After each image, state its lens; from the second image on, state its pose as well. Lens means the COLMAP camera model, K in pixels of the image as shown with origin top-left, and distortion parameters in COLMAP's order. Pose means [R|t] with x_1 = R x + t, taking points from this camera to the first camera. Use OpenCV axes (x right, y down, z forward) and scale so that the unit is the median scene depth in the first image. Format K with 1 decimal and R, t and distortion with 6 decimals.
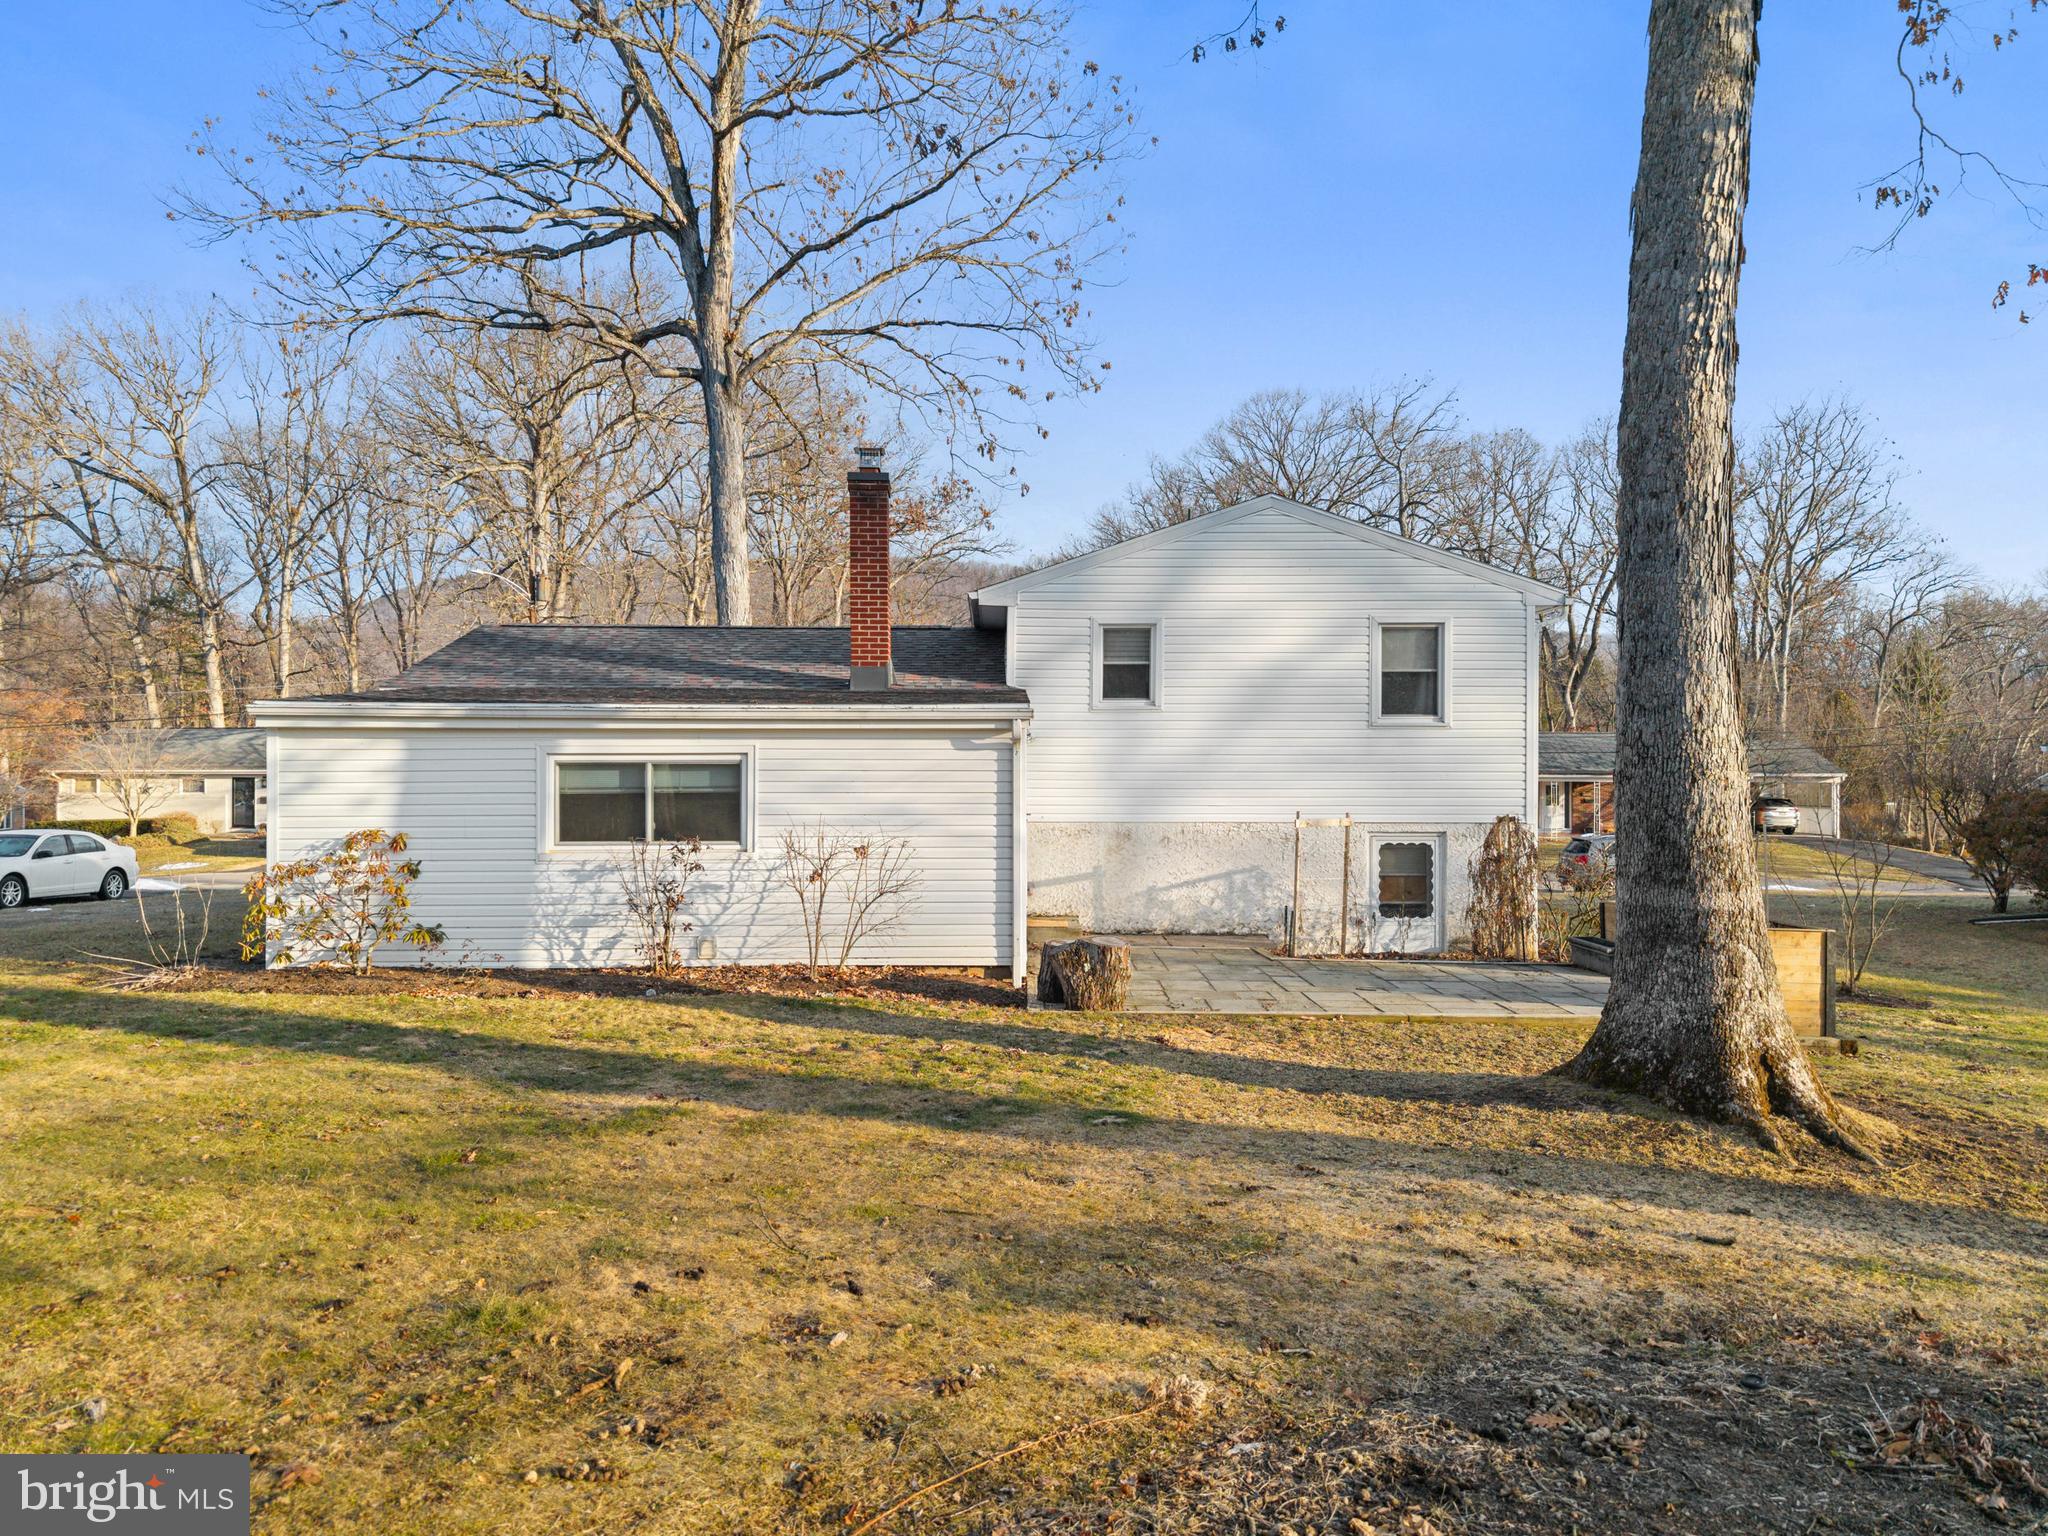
lens RADIAL K [[1393.0, 0, 1024.0], [0, 1393.0, 768.0], [0, 0, 1]] dist [0.004752, -0.001746]
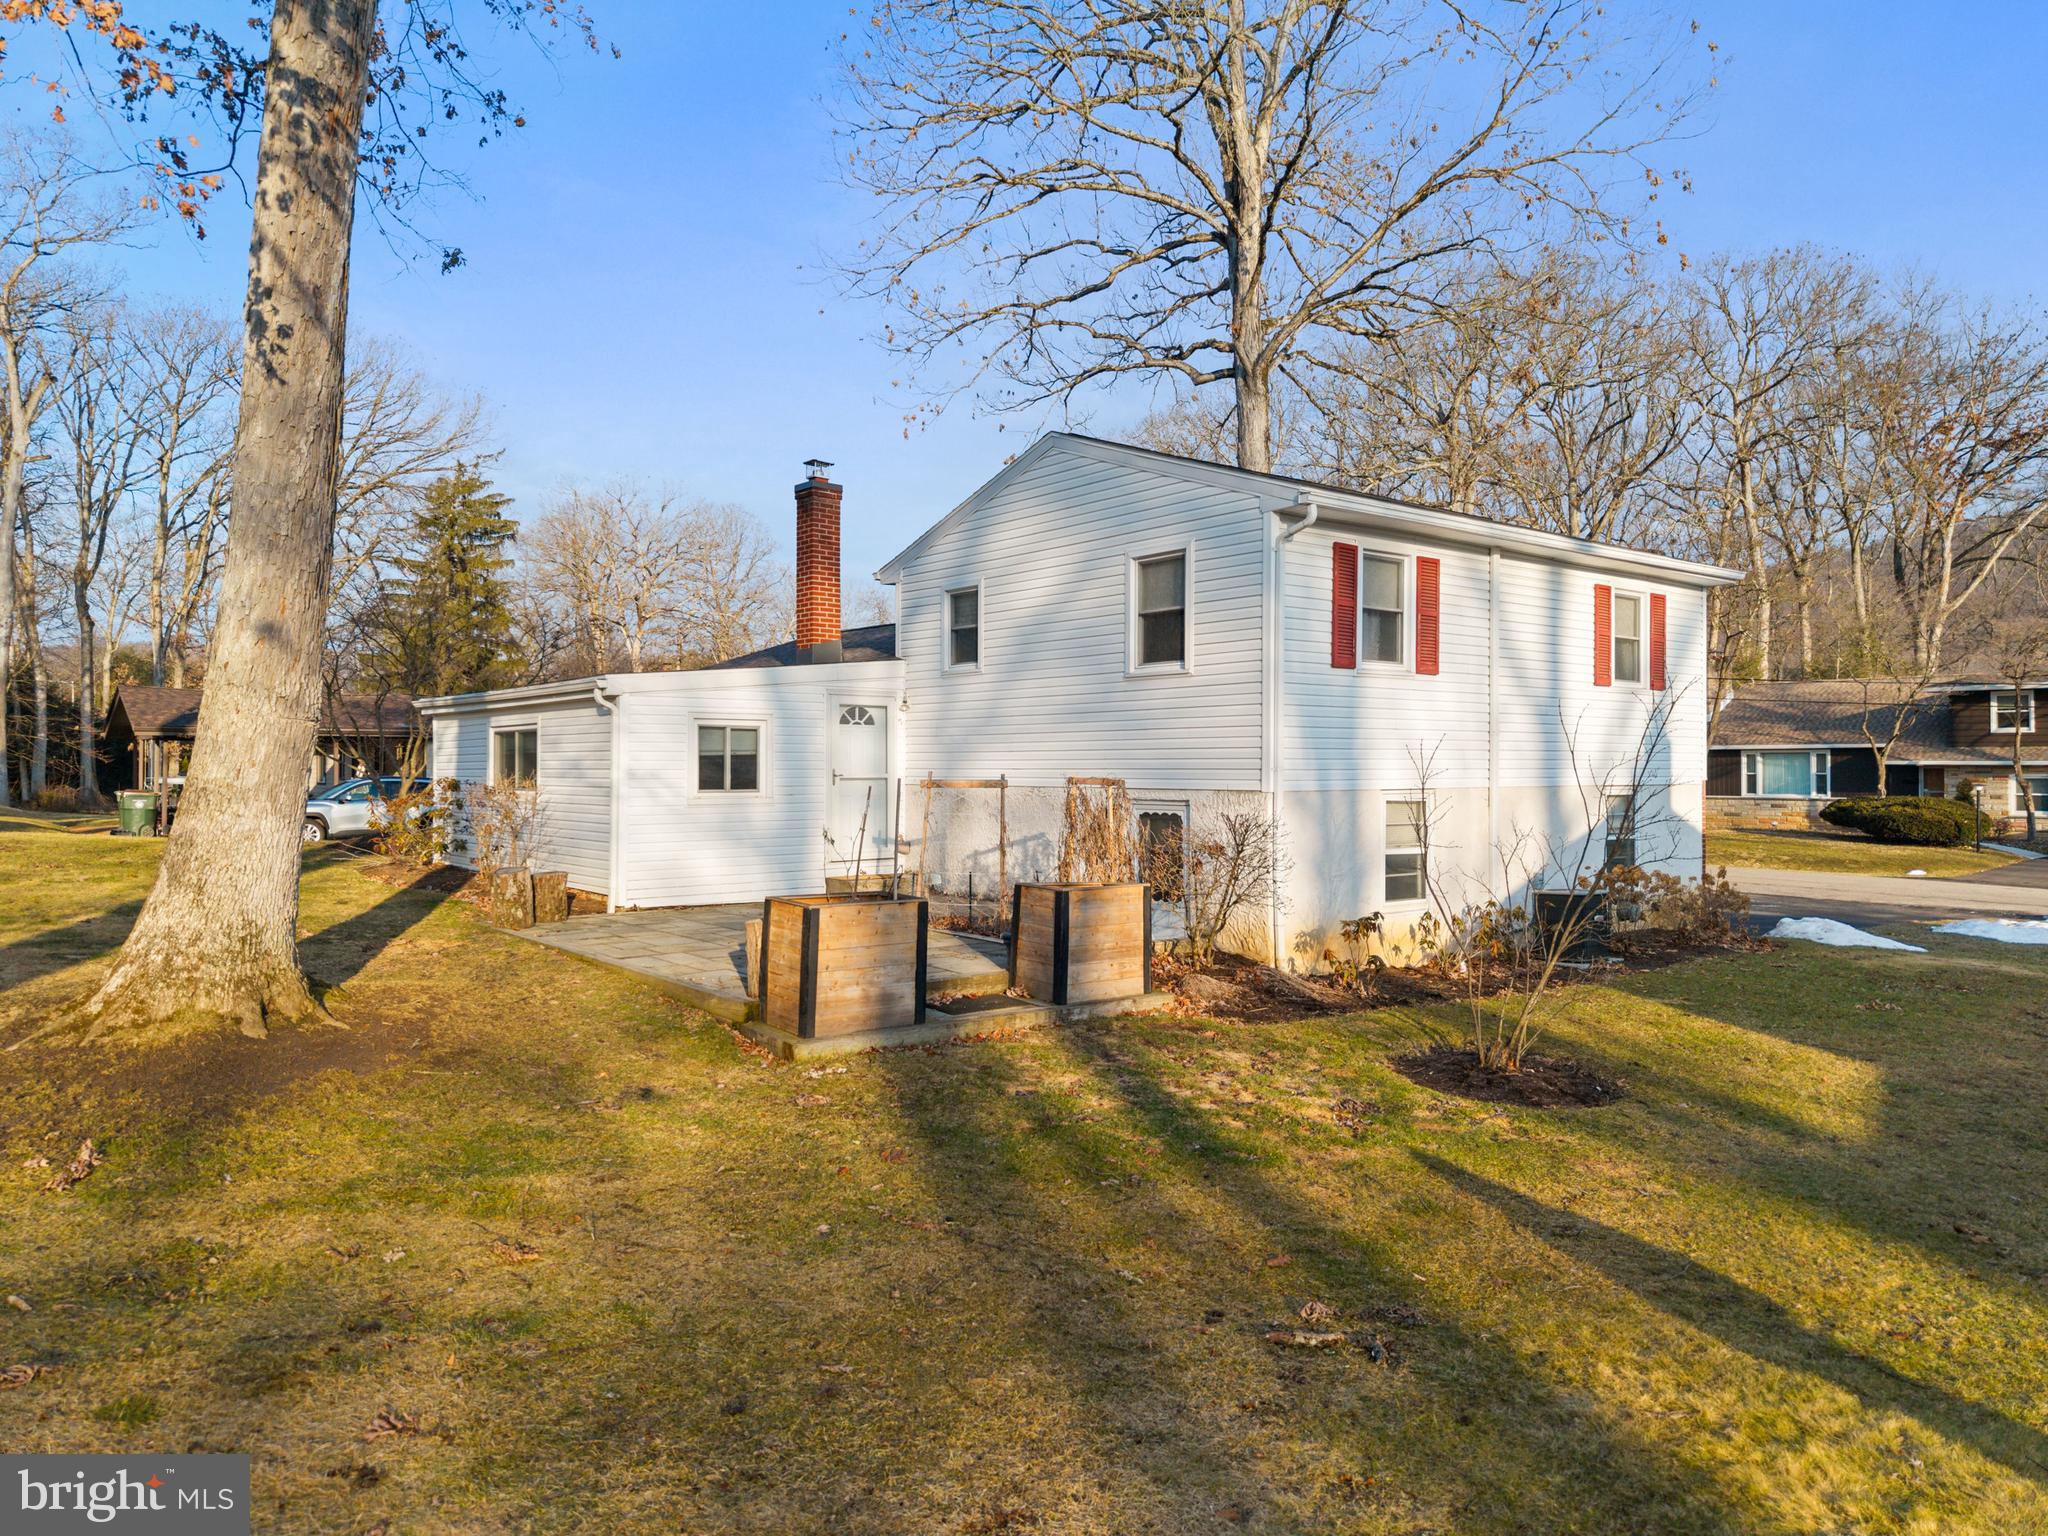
lens RADIAL K [[1393.0, 0, 1024.0], [0, 1393.0, 768.0], [0, 0, 1]] dist [0.004752, -0.001746]
pose [[0.608607, 0.004349, -0.793460, 0.922407], [-0.003131, 0.999990, 0.003079, 0.025194], [0.793466, 0.000610, 0.608614, 0.426081]]
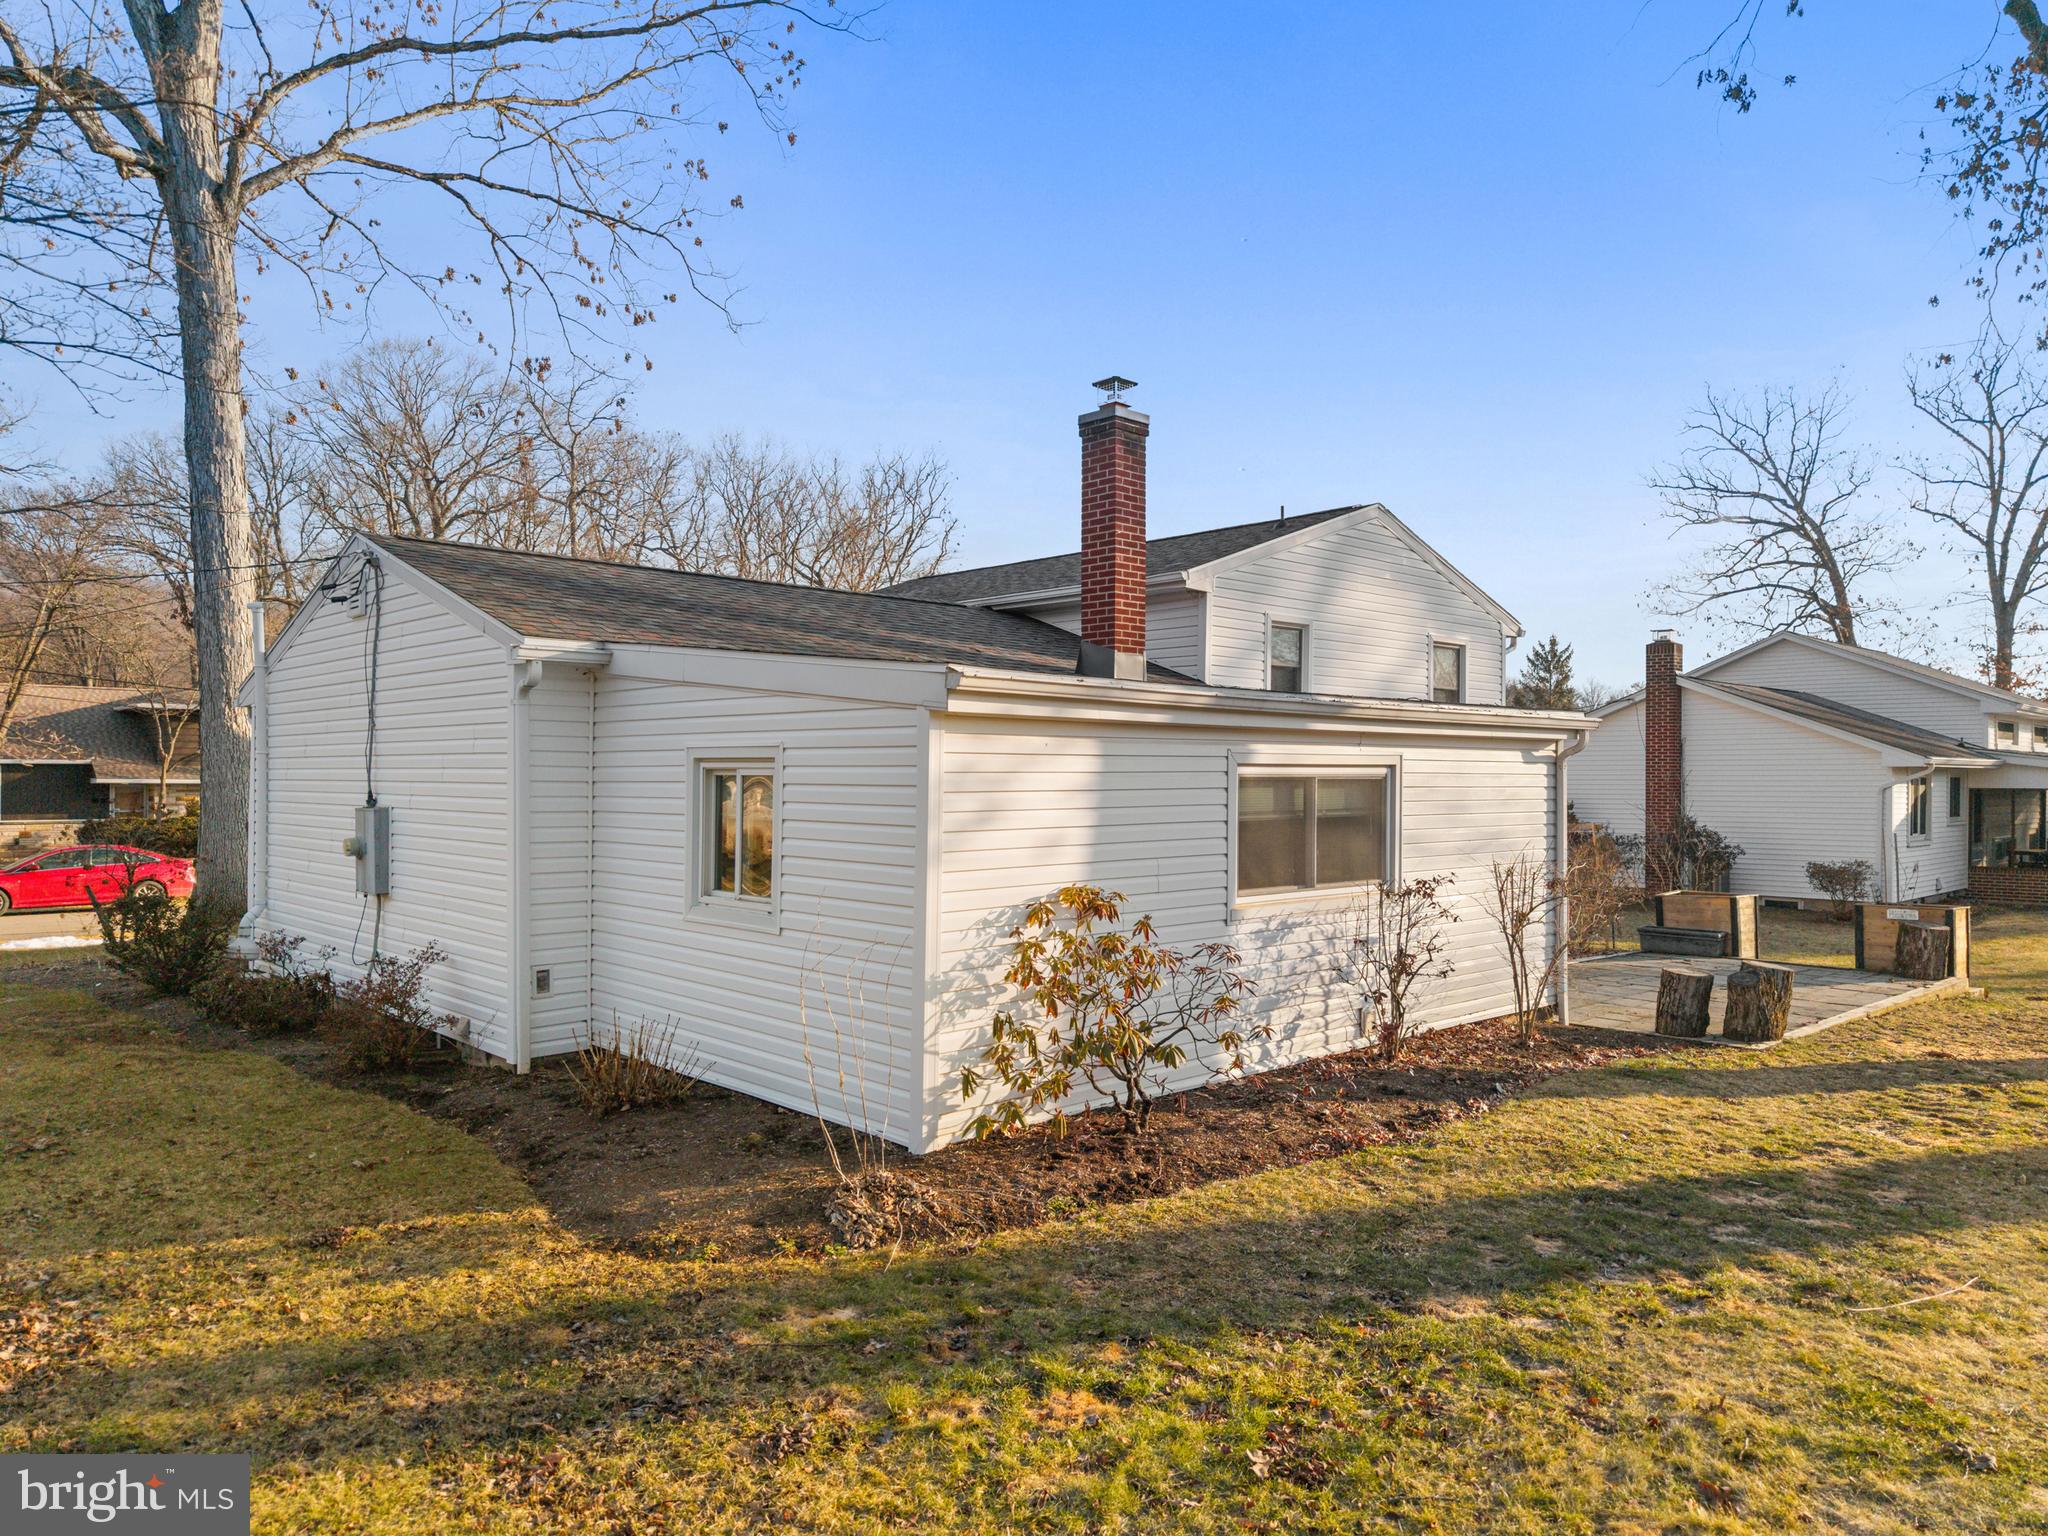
lens RADIAL K [[1380.4, 0, 1024.0], [0, 1380.4, 768.0], [0, 0, 1]] dist [0.023365, 0.001771]
pose [[0.754980, 0.006399, 0.655716, -0.649816], [-0.010042, 0.999948, 0.001803, -0.006309], [-0.655671, -0.007946, 0.755005, 0.417558]]
